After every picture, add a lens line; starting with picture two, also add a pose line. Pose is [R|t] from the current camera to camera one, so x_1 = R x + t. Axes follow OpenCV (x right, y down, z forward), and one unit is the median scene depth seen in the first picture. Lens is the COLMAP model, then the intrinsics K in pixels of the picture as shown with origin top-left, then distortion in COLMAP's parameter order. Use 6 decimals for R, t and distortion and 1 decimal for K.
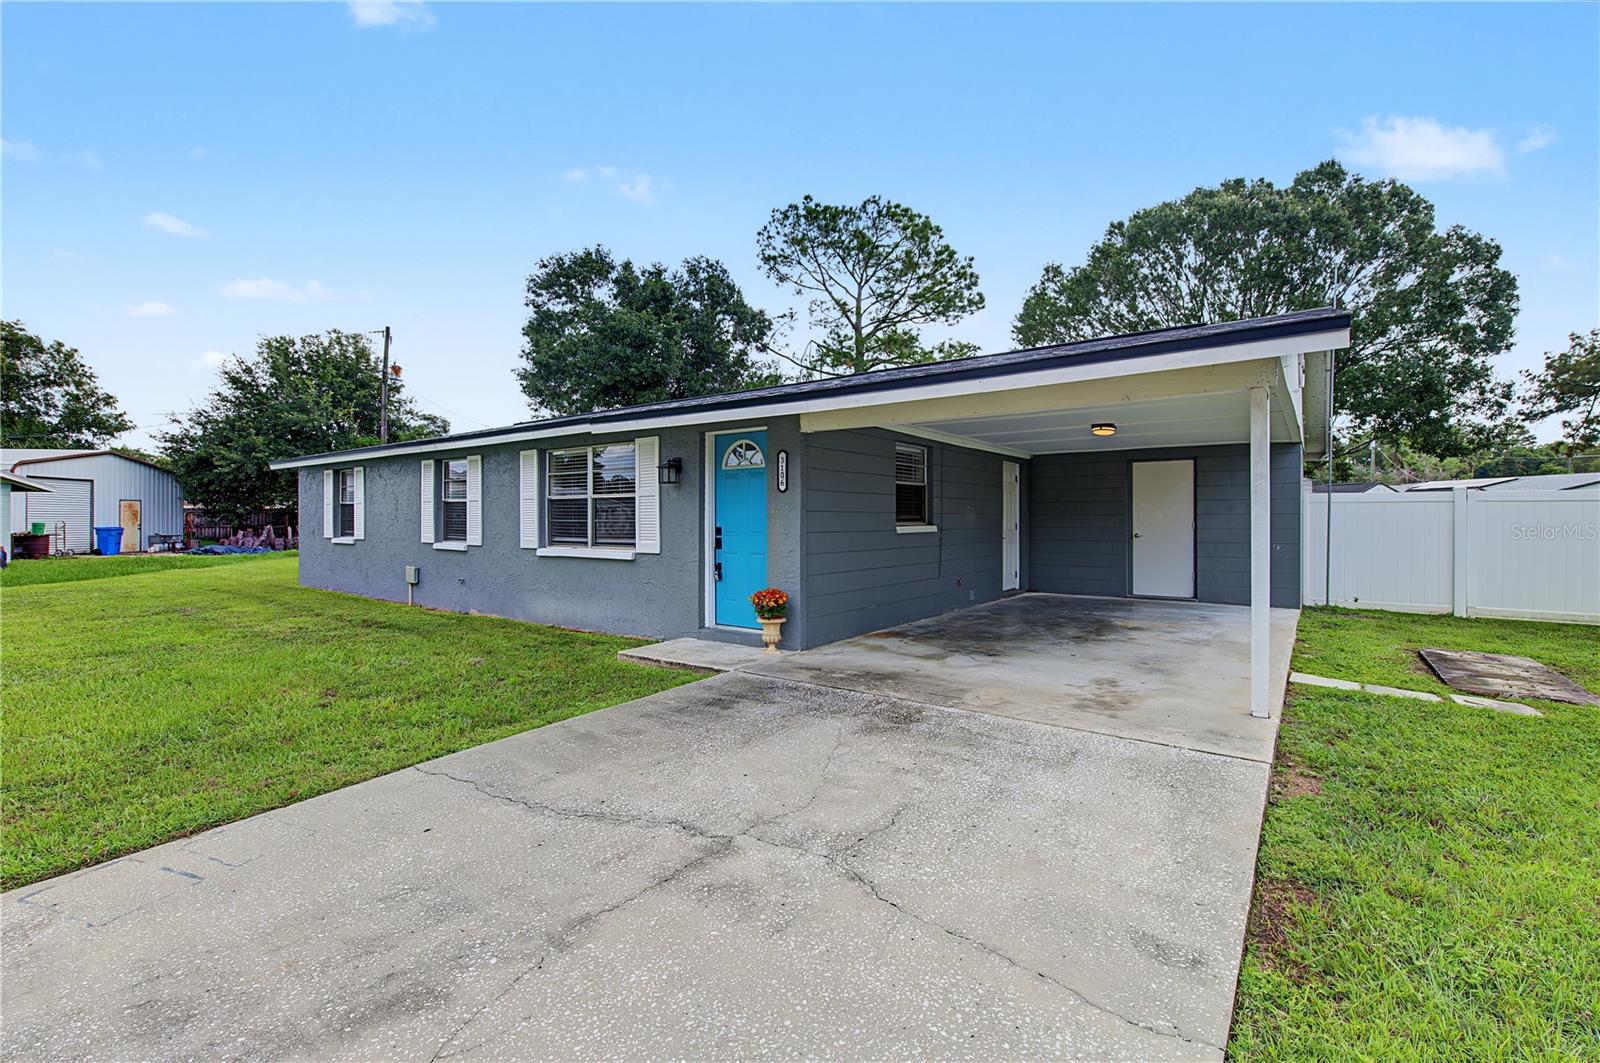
lens RADIAL K [[699.1, 0, 803.6], [0, 699.1, 534.9], [0, 0, 1]] dist [-0.000611, 0.000092]
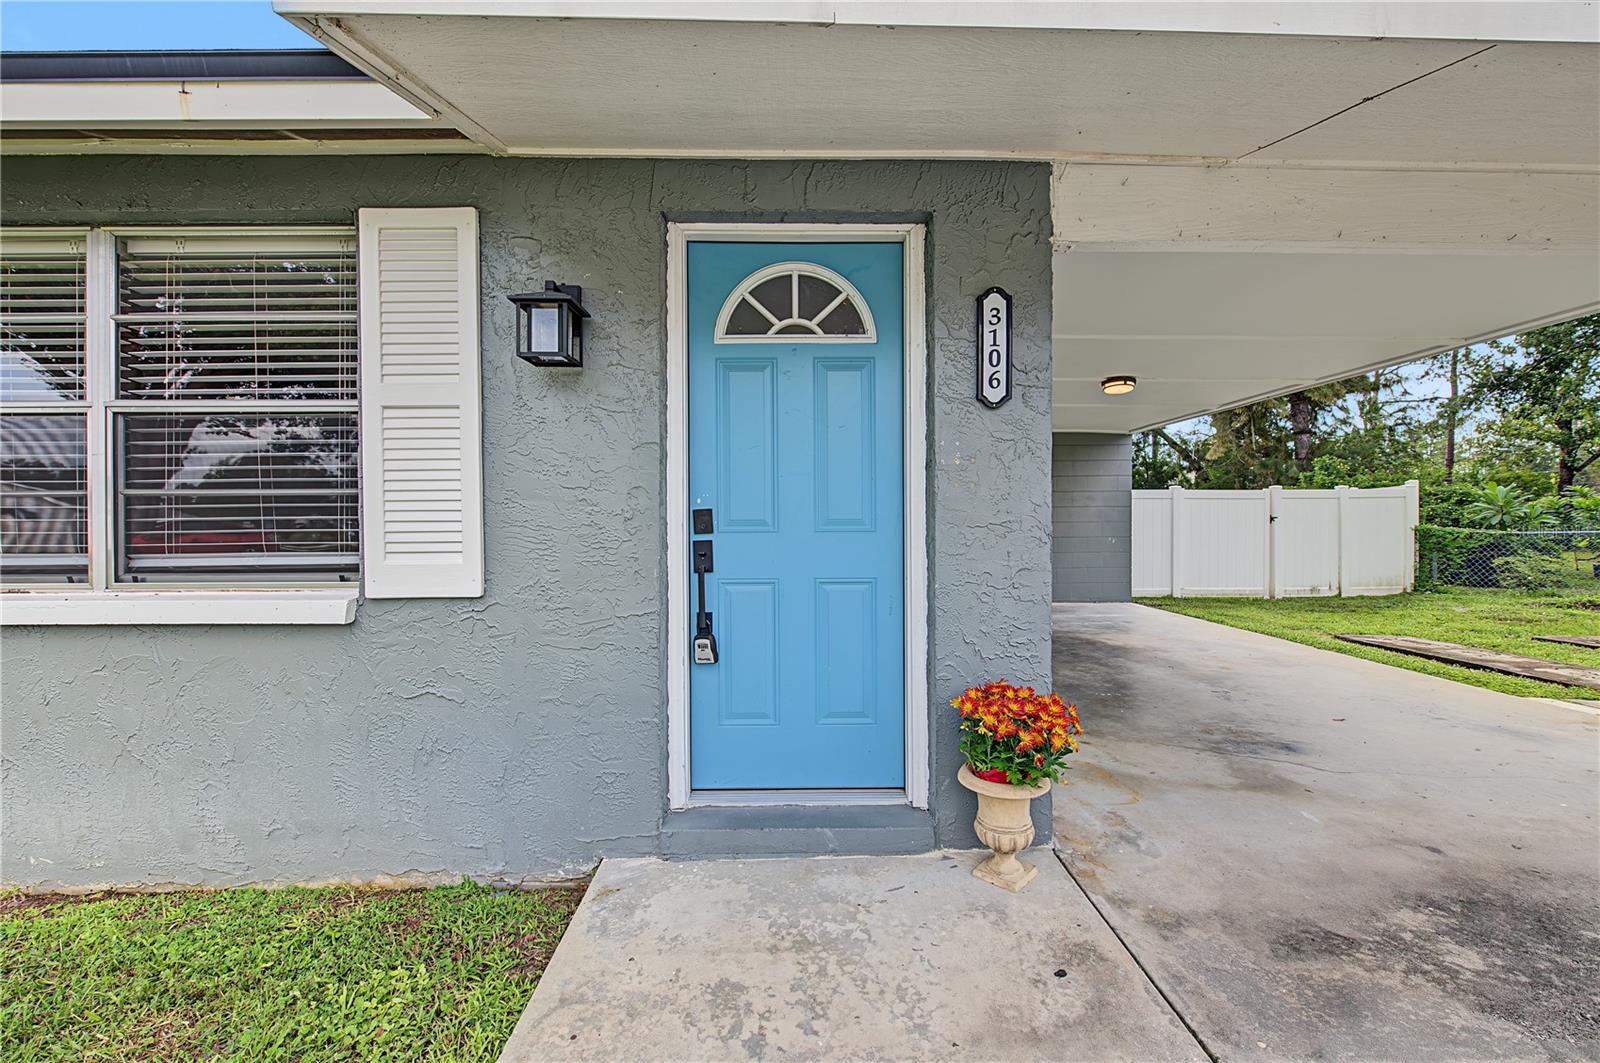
lens RADIAL K [[651.8, 0, 804.6], [0, 651.8, 528.2], [0, 0, 1]] dist [-0.007784, -0.000295]
pose [[0.795269, -0.007922, 0.606204, -0.257175], [0.016217, 0.999835, -0.008209, 0.001148], [-0.606039, 0.016359, 0.795267, 0.669890]]
